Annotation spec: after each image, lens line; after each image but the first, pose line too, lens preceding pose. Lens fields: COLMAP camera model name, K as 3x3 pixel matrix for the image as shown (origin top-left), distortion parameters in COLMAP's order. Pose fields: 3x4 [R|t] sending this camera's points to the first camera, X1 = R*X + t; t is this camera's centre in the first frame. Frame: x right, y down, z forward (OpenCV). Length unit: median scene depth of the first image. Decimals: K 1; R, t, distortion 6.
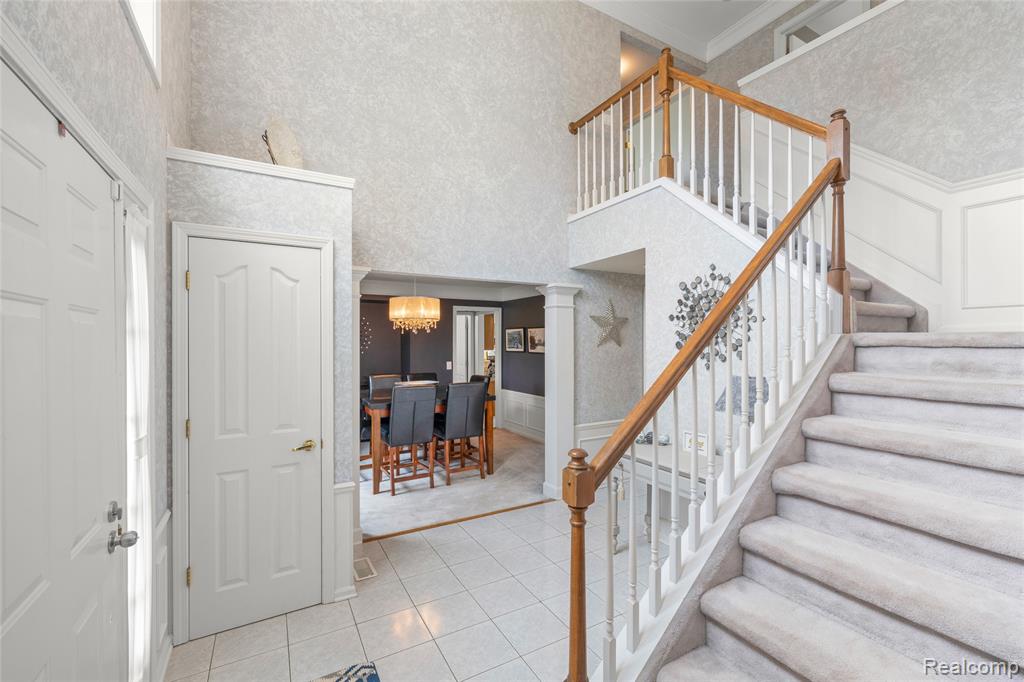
lens RADIAL K [[431.9, 0, 510.7], [0, 431.9, 339.0], [0, 0, 1]] dist [0.001295, 0.000467]
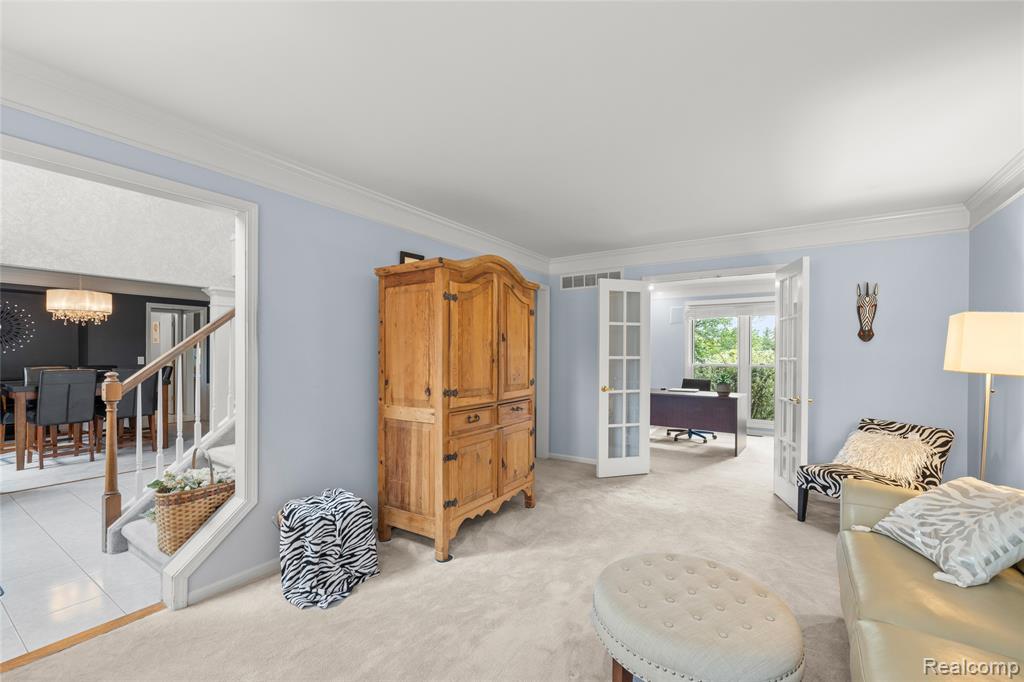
lens RADIAL K [[431.9, 0, 512.3], [0, 431.9, 351.1], [0, 0, 1]] dist [0.001295, 0.000467]
pose [[0.892815, 0.006652, 0.450374, 0.298950], [-0.008428, 0.999963, 0.001938, 0.048589], [-0.450344, -0.005526, 0.892838, -0.513415]]
